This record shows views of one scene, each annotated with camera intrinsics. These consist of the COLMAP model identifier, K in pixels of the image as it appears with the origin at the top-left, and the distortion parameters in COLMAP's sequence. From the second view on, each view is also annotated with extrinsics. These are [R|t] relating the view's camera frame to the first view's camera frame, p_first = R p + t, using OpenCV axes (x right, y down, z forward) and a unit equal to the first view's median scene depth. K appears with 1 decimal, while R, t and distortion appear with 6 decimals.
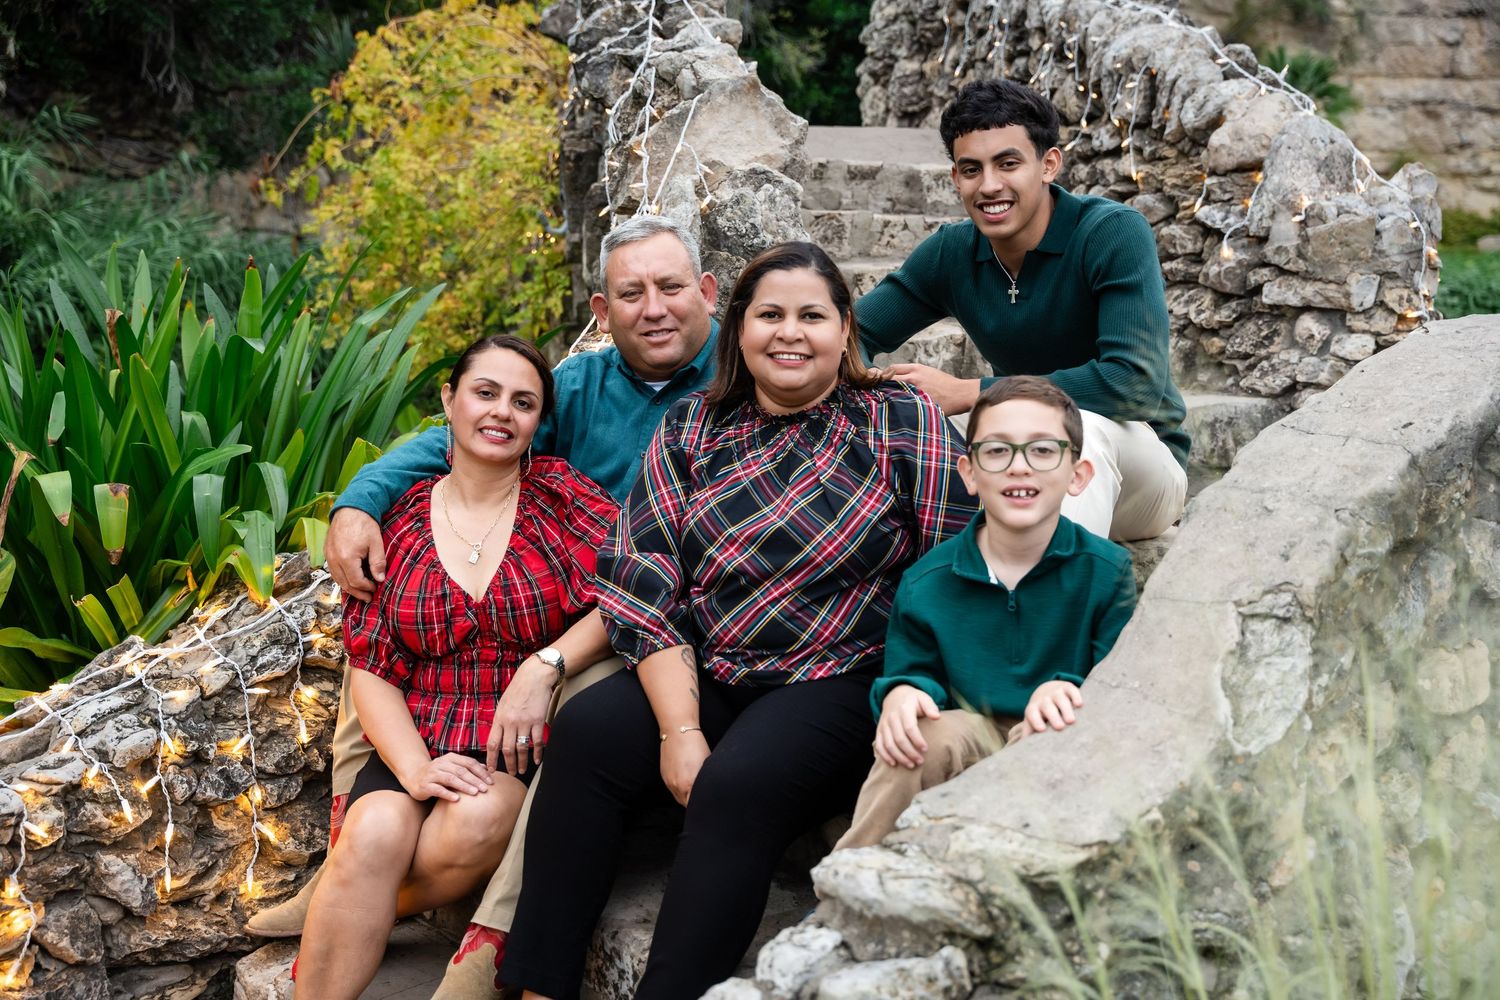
lens RADIAL K [[1714.4, 0, 750.0], [0, 1714.4, 500.0], [0, 0, 1]] dist [-0.000069, -0.006608]
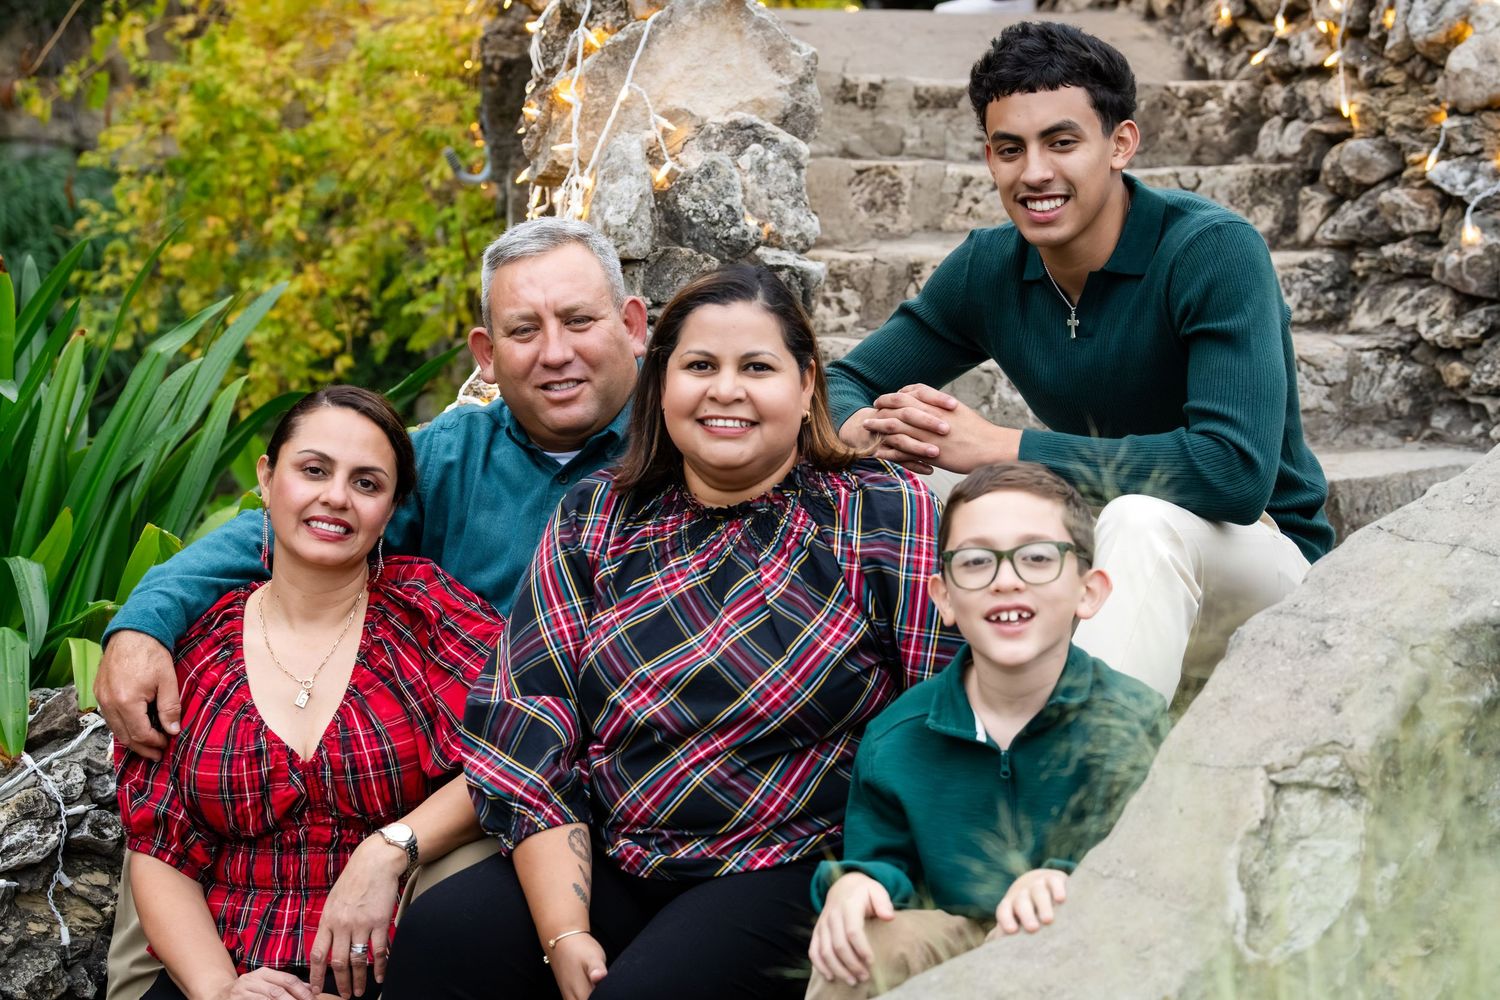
lens RADIAL K [[3029.9, 0, 750.0], [0, 3029.9, 500.0], [0, 0, 1]] dist [-0.061213, 0.288074]
pose [[0.999238, 0.002554, -0.038954, 0.070658], [-0.003605, 0.999631, -0.026934, -0.015154], [0.038871, 0.027054, 0.998878, -0.243259]]
